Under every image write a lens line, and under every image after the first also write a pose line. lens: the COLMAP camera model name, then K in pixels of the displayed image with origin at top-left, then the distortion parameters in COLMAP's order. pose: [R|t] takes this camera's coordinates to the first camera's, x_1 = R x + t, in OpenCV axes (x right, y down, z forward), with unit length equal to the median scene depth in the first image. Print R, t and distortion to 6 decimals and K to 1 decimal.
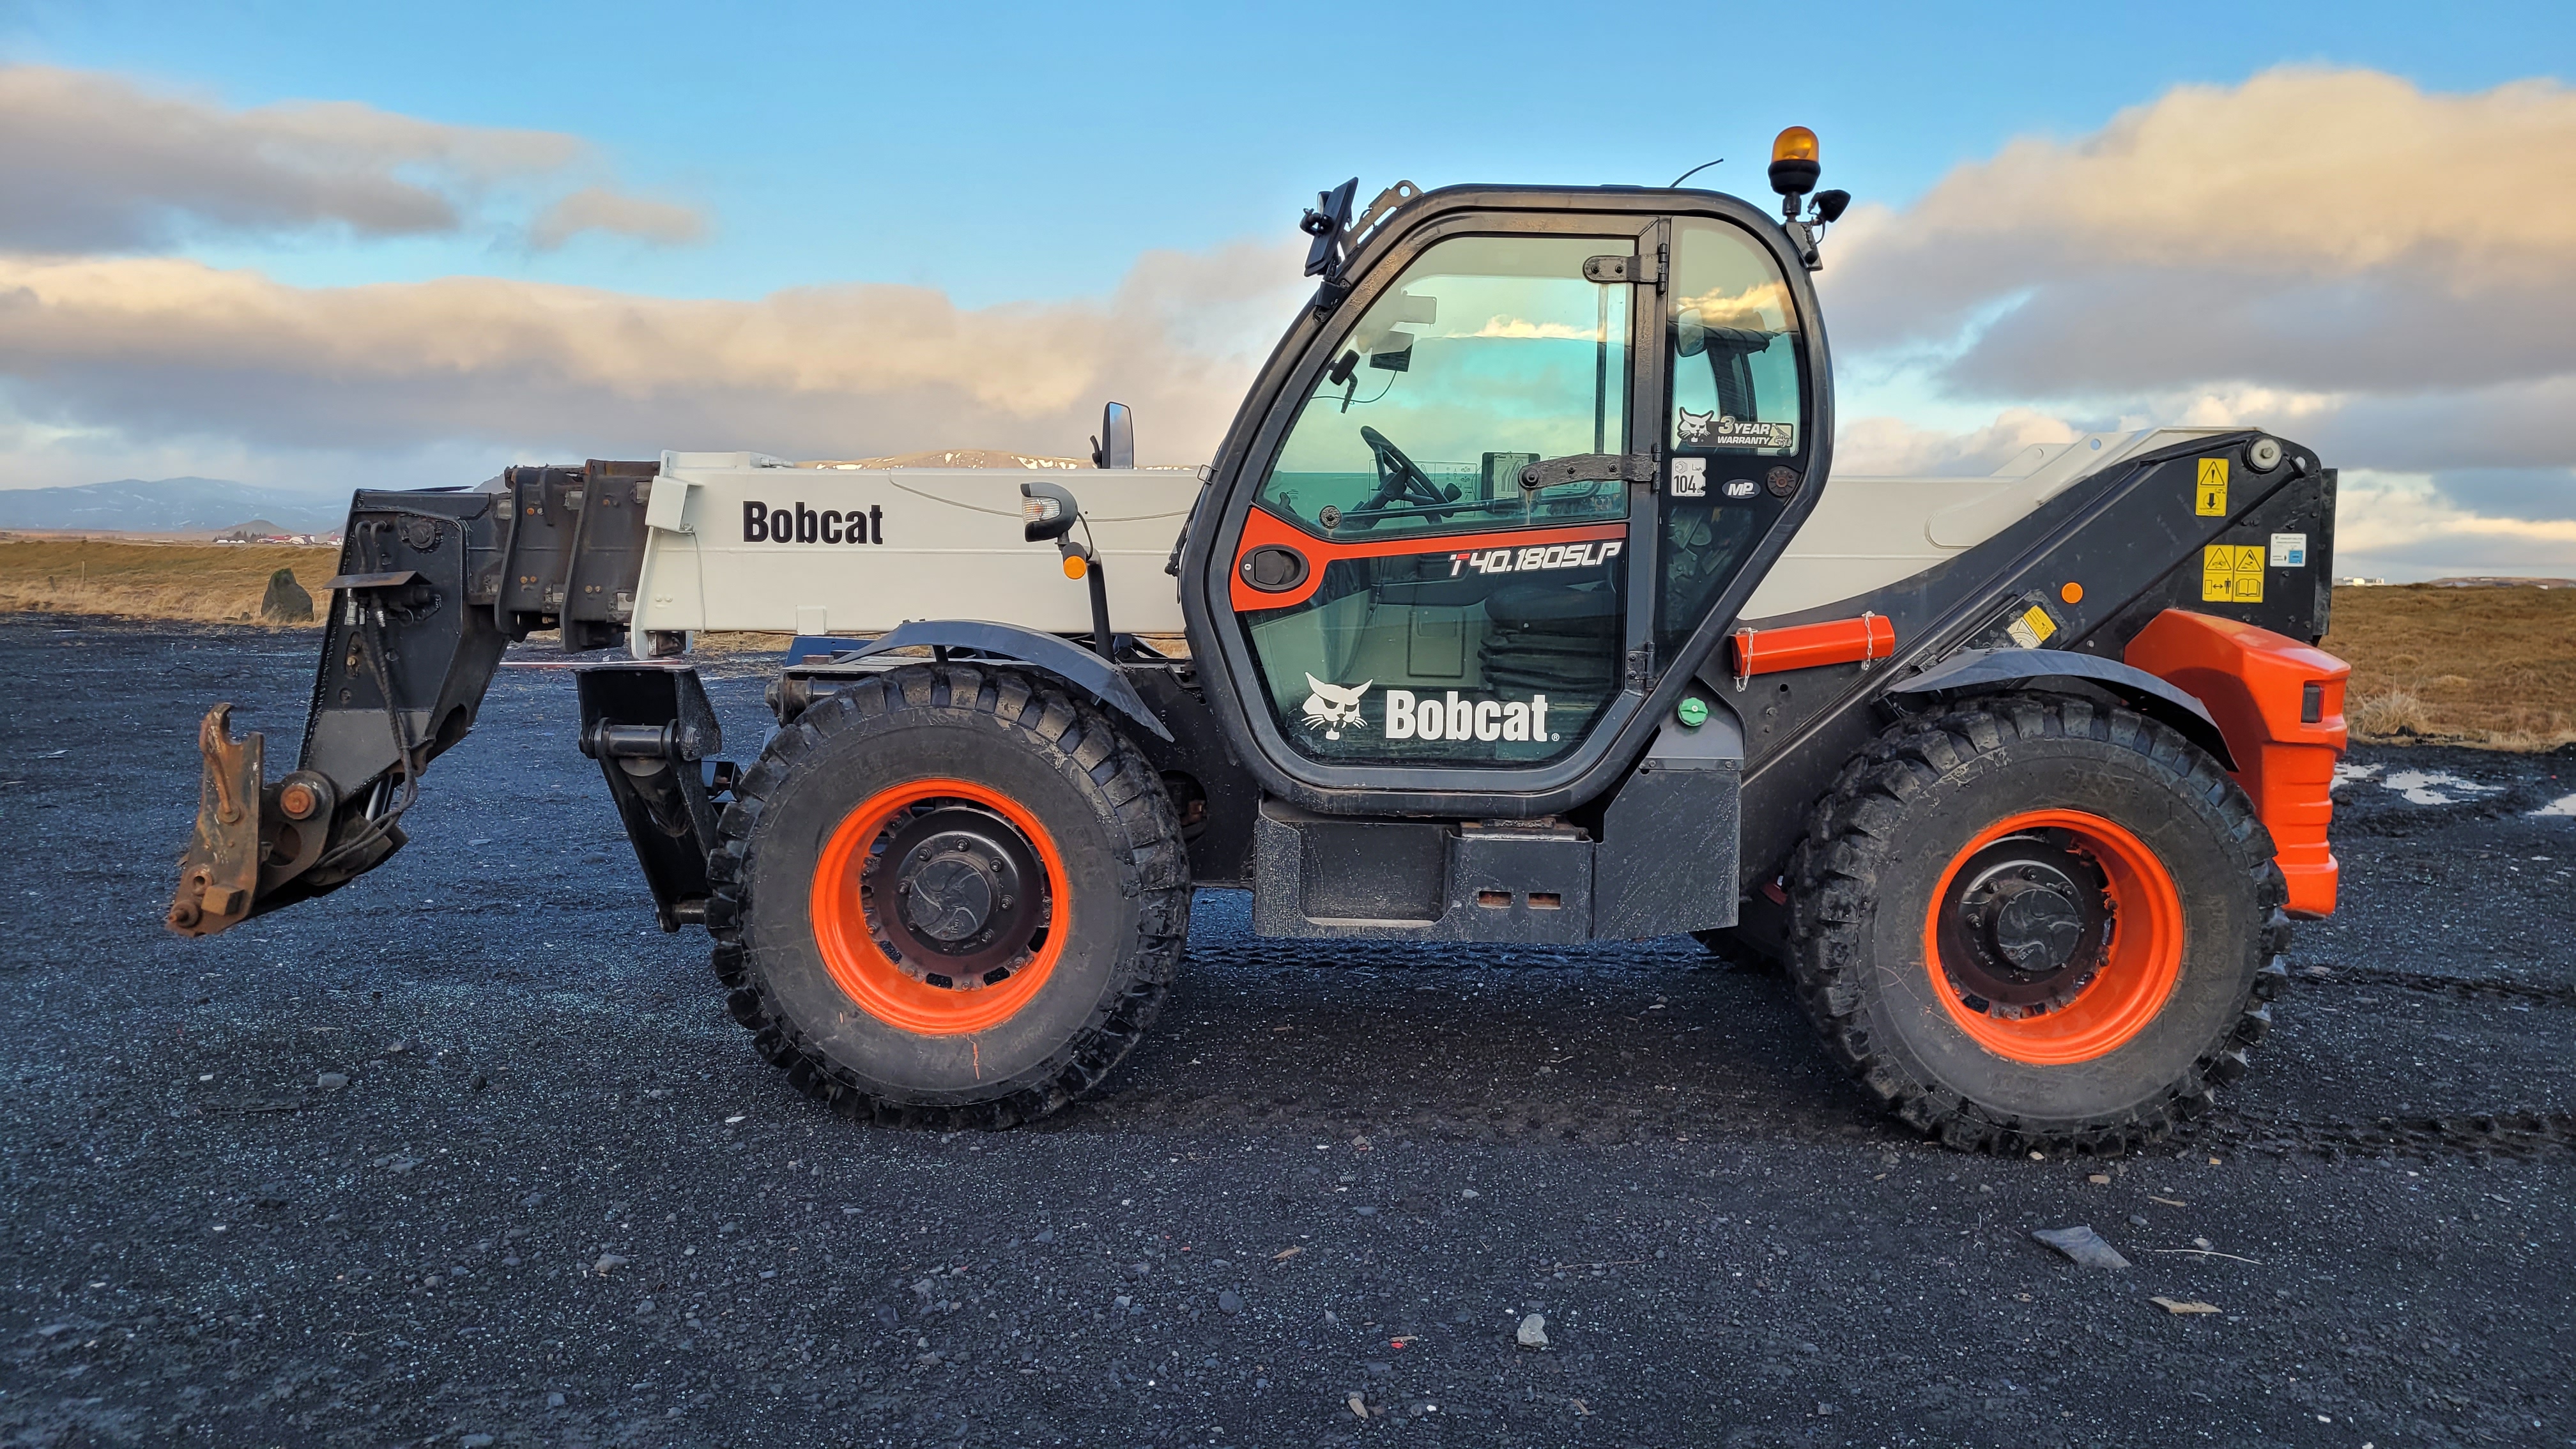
lens RADIAL K [[1874.2, 0, 1288.0], [0, 1874.2, 724.5], [0, 0, 1]] dist [0.041821, -0.000460]
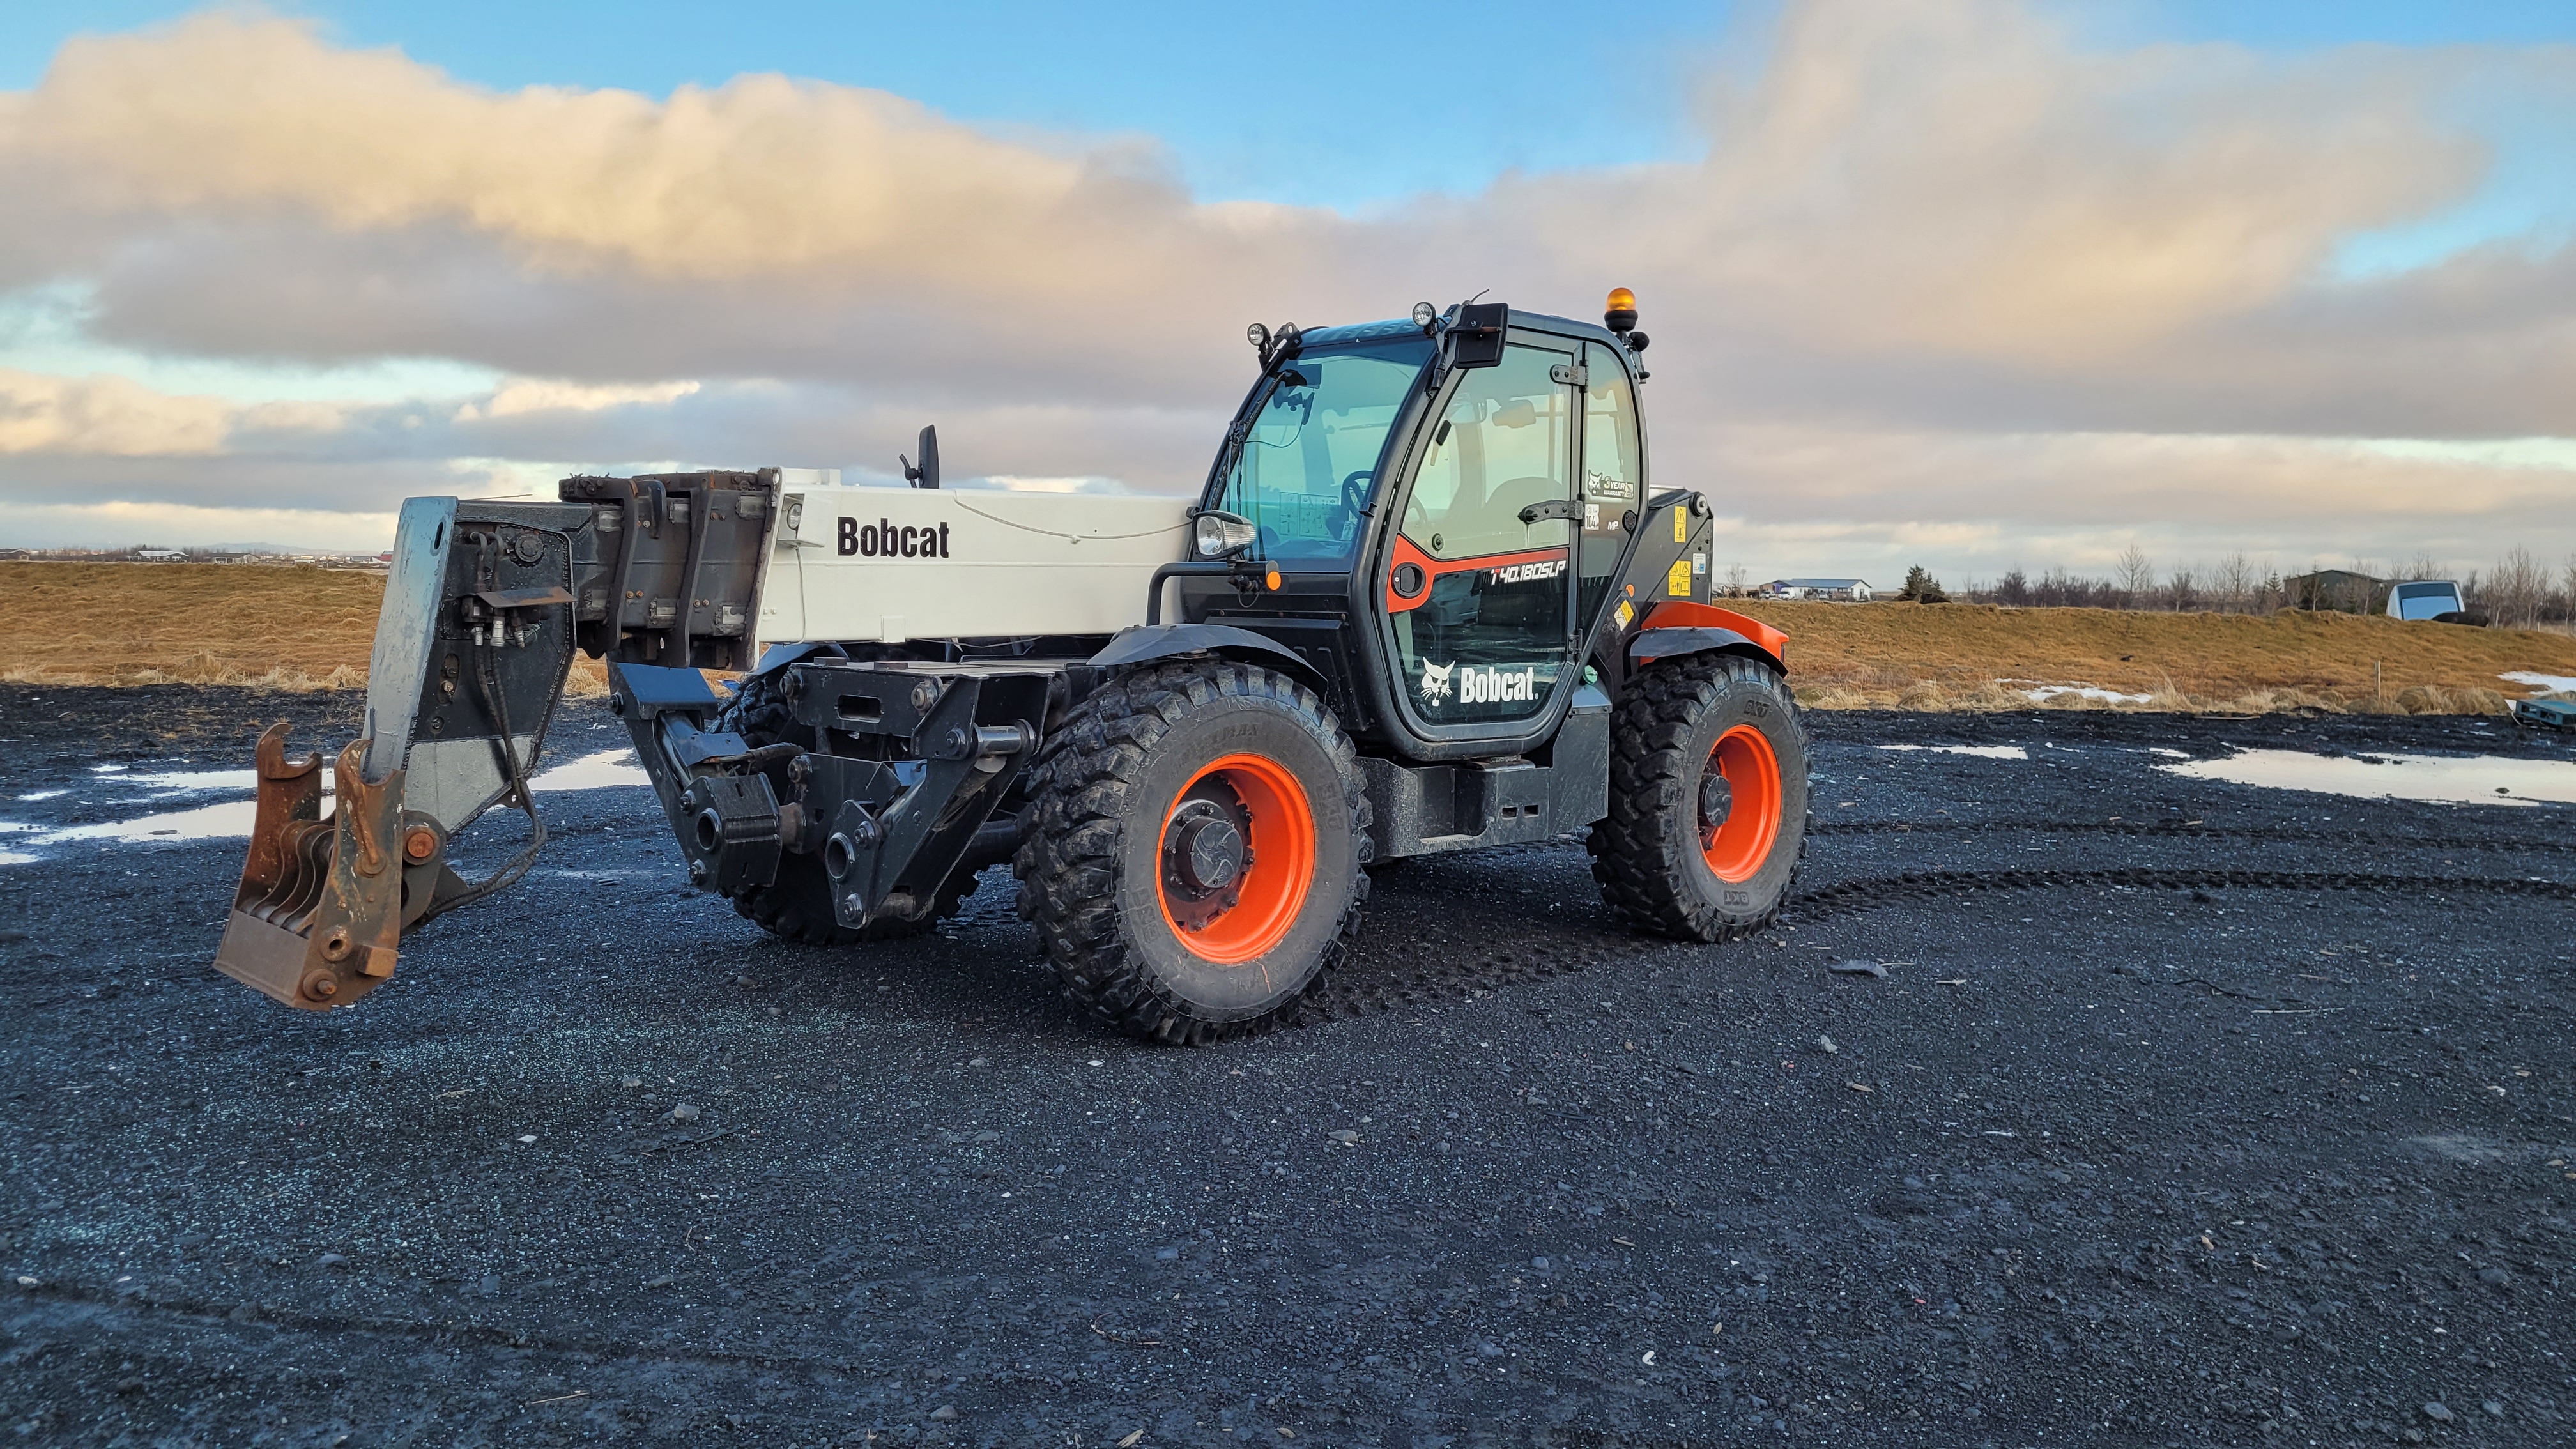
lens RADIAL K [[1874.2, 0, 1288.0], [0, 1874.2, 724.5], [0, 0, 1]] dist [0.041821, -0.000460]
pose [[0.731232, -0.059290, 0.679548, -0.828945], [0.054309, 0.998113, 0.028644, -0.019709], [-0.679964, 0.015960, 0.733072, 0.064378]]
